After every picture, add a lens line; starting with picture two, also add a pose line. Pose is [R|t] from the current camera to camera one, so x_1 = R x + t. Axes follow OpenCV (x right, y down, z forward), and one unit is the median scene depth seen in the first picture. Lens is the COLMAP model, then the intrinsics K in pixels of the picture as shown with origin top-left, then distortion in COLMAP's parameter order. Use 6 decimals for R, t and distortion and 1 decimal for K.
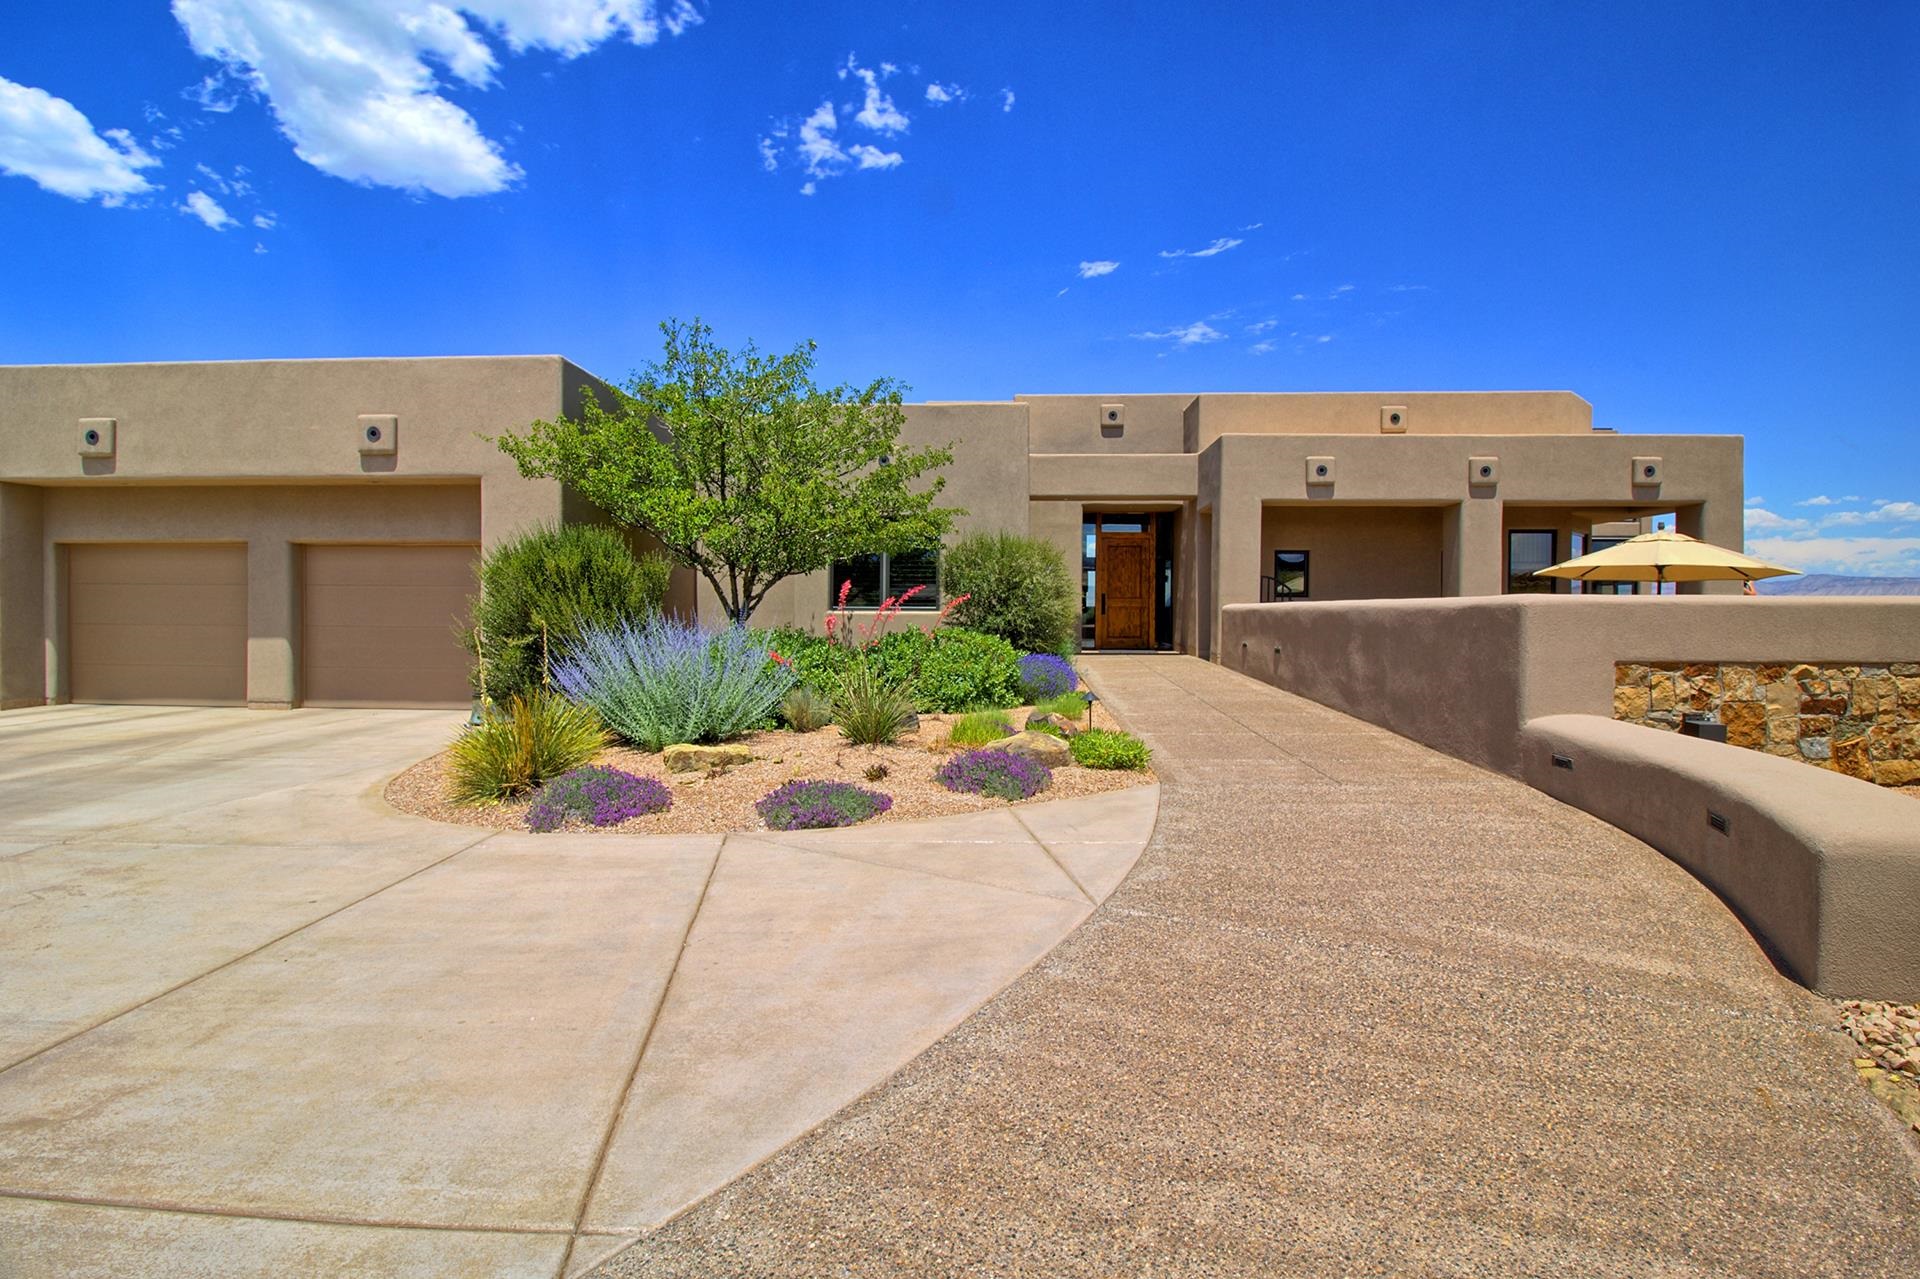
lens RADIAL K [[888.9, 0, 957.8], [0, 888.9, 603.0], [0, 0, 1]] dist [-0.000716, -0.000080]
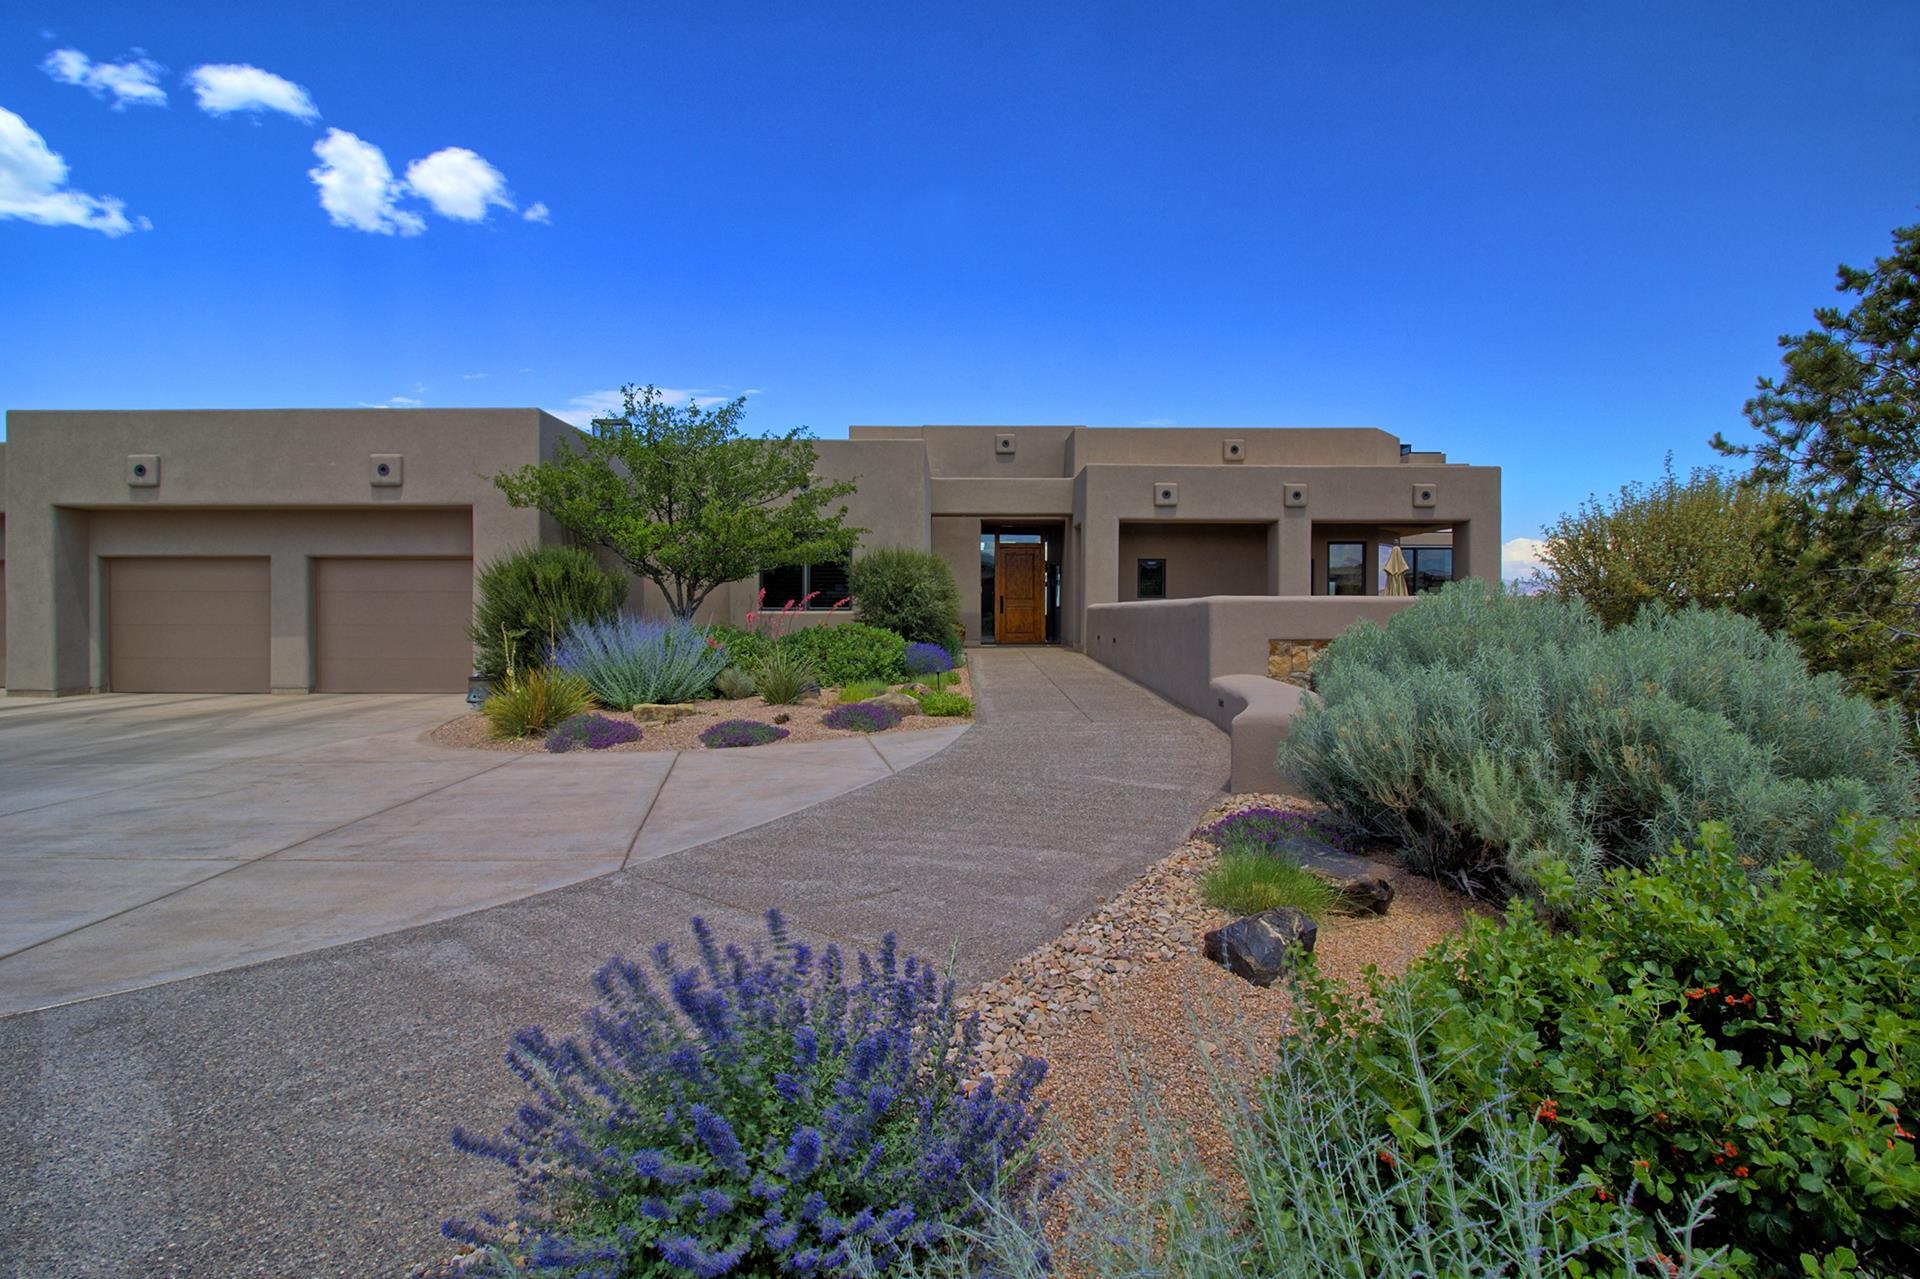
lens RADIAL K [[888.9, 0, 957.8], [0, 888.9, 603.0], [0, 0, 1]] dist [-0.000716, -0.000080]
pose [[0.997999, -0.004768, 0.063044, 0.062963], [0.004895, 0.999986, -0.001858, 0.001814], [-0.063034, 0.002163, 0.998009, -0.286107]]
